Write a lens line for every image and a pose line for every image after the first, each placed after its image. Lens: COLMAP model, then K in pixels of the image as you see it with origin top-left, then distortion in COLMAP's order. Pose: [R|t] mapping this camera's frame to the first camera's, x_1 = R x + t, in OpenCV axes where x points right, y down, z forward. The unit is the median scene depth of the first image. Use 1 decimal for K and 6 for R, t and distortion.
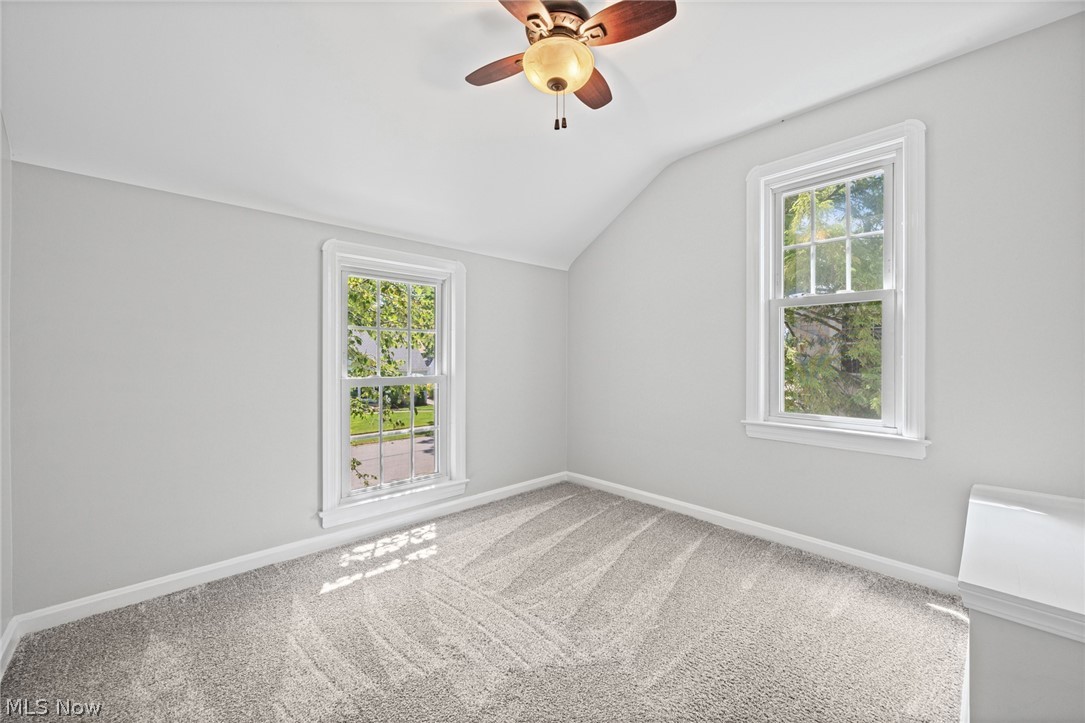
lens RADIAL K [[422.3, 0, 538.7], [0, 422.3, 357.8], [0, 0, 1]] dist [-0.003101, -0.000419]
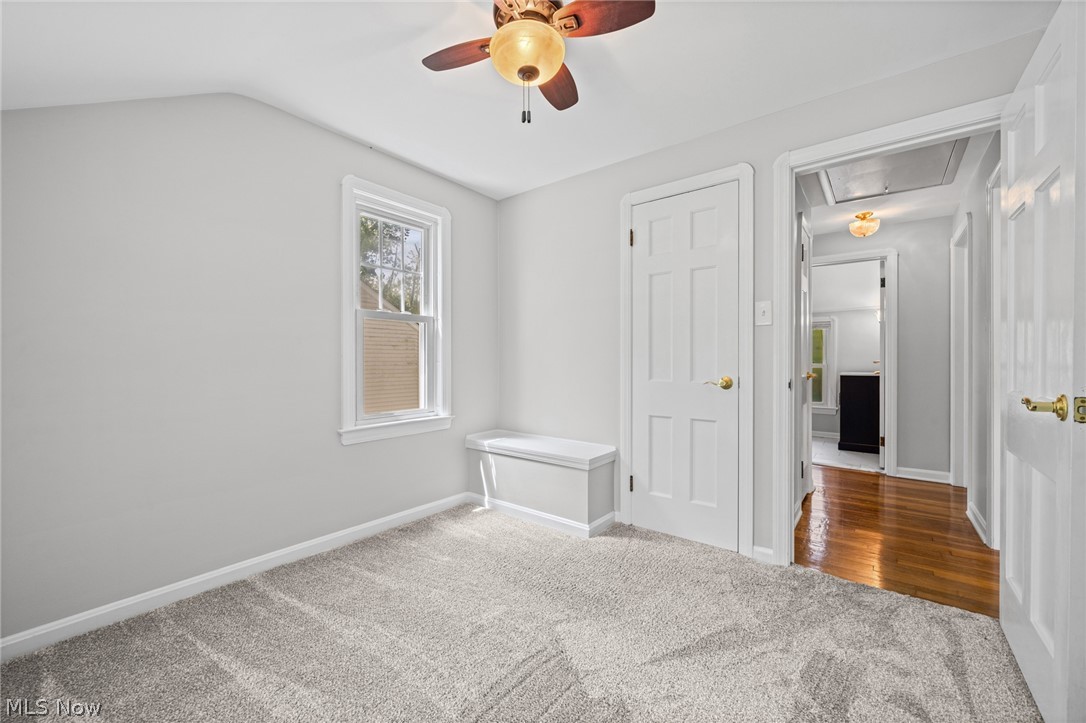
lens RADIAL K [[422.7, 0, 549.6], [0, 422.7, 362.6], [0, 0, 1]] dist [-0.003101, -0.000419]
pose [[-0.154912, -0.005043, 0.987915, -0.576847], [0.007775, 0.999950, 0.006324, -0.008873], [-0.987898, 0.008660, -0.154865, 0.712933]]
